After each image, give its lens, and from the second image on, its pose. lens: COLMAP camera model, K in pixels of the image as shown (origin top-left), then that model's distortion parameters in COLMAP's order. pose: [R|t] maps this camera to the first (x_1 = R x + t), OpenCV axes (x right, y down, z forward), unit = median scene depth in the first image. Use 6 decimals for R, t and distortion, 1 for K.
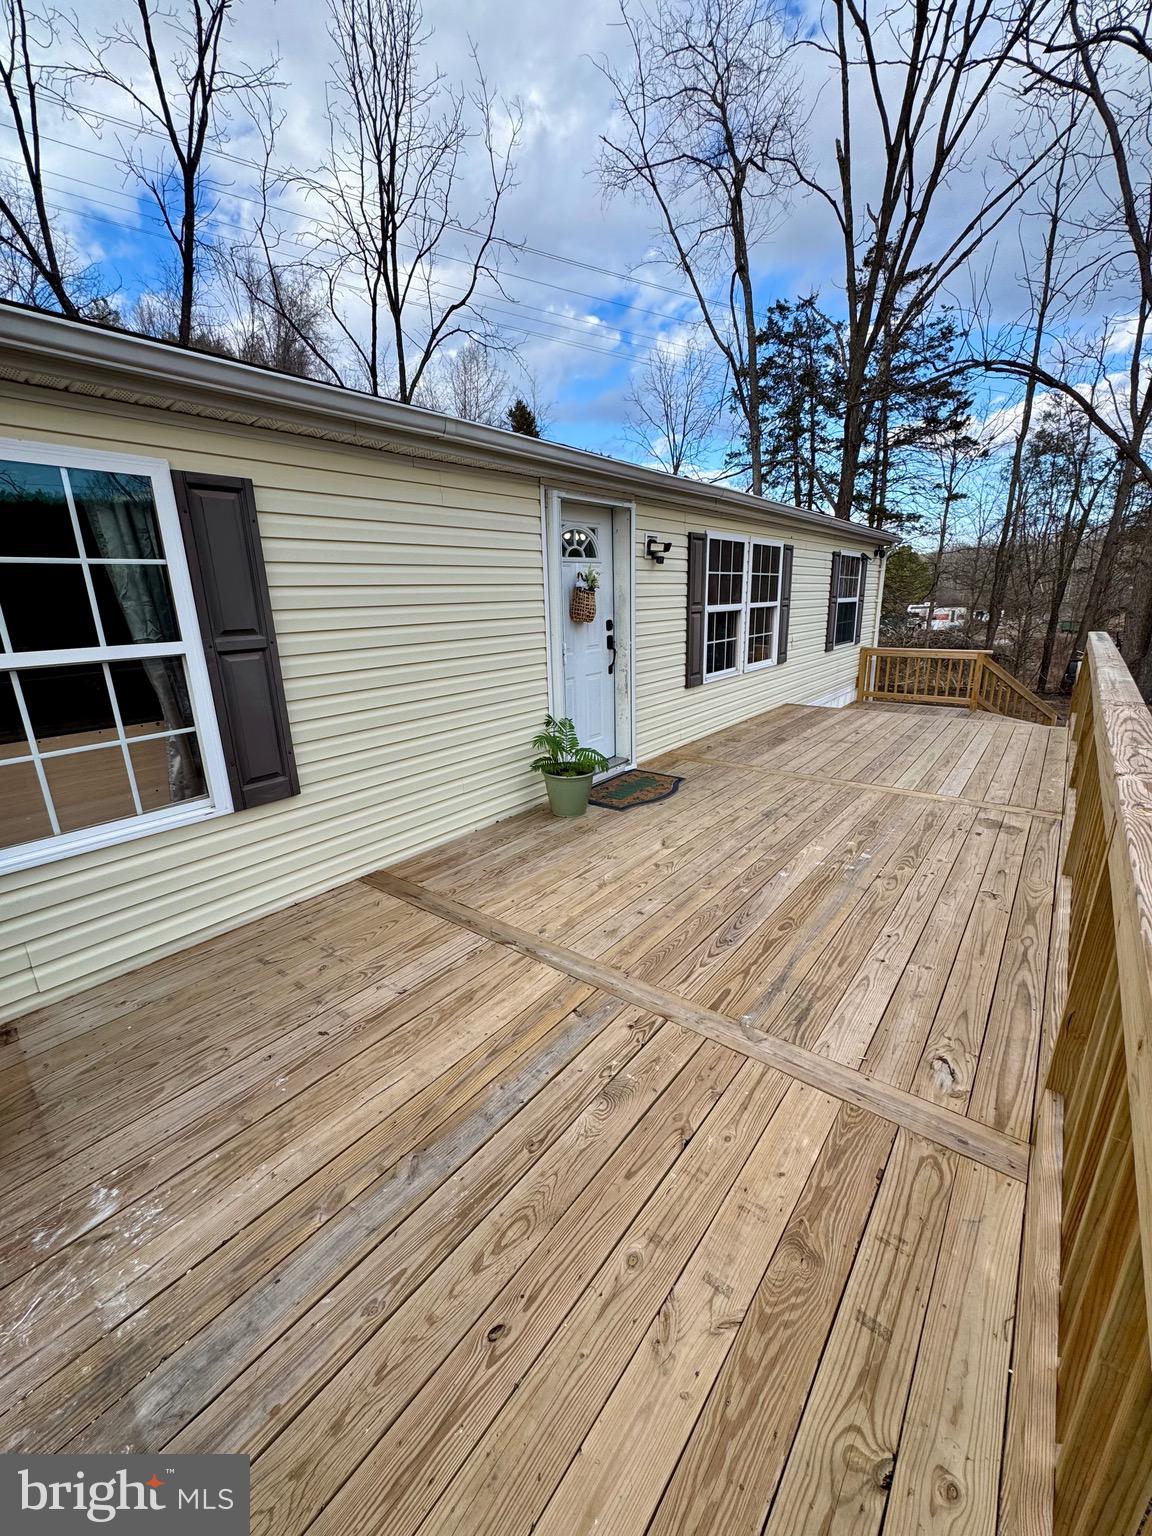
lens RADIAL K [[611.8, 0, 580.5], [0, 611.8, 773.5], [0, 0, 1]] dist [-0.003640, -0.000652]
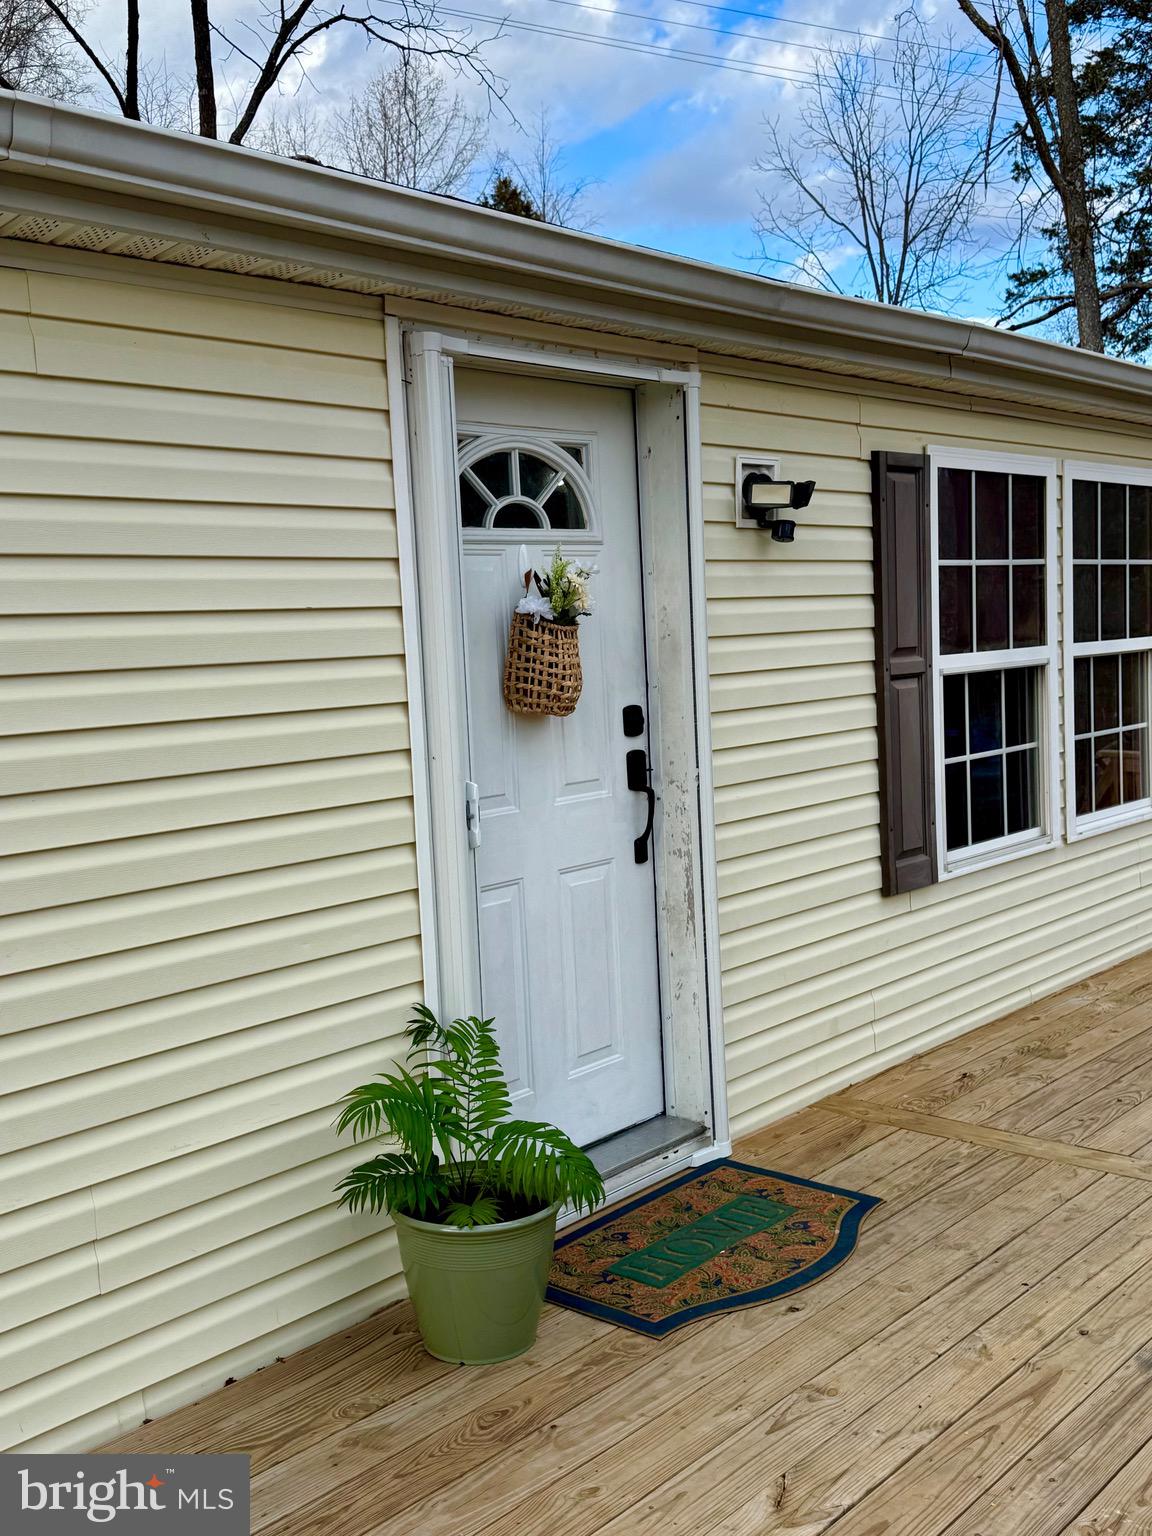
lens RADIAL K [[1553.9, 0, 574.1], [0, 1553.9, 766.2], [0, 0, 1]] dist [0.039617, 0.000000]
pose [[0.998022, -0.011493, -0.061805, 0.063683], [-0.000435, 0.981860, -0.189608, -0.054745], [0.062863, 0.189260, 0.979913, 0.165536]]
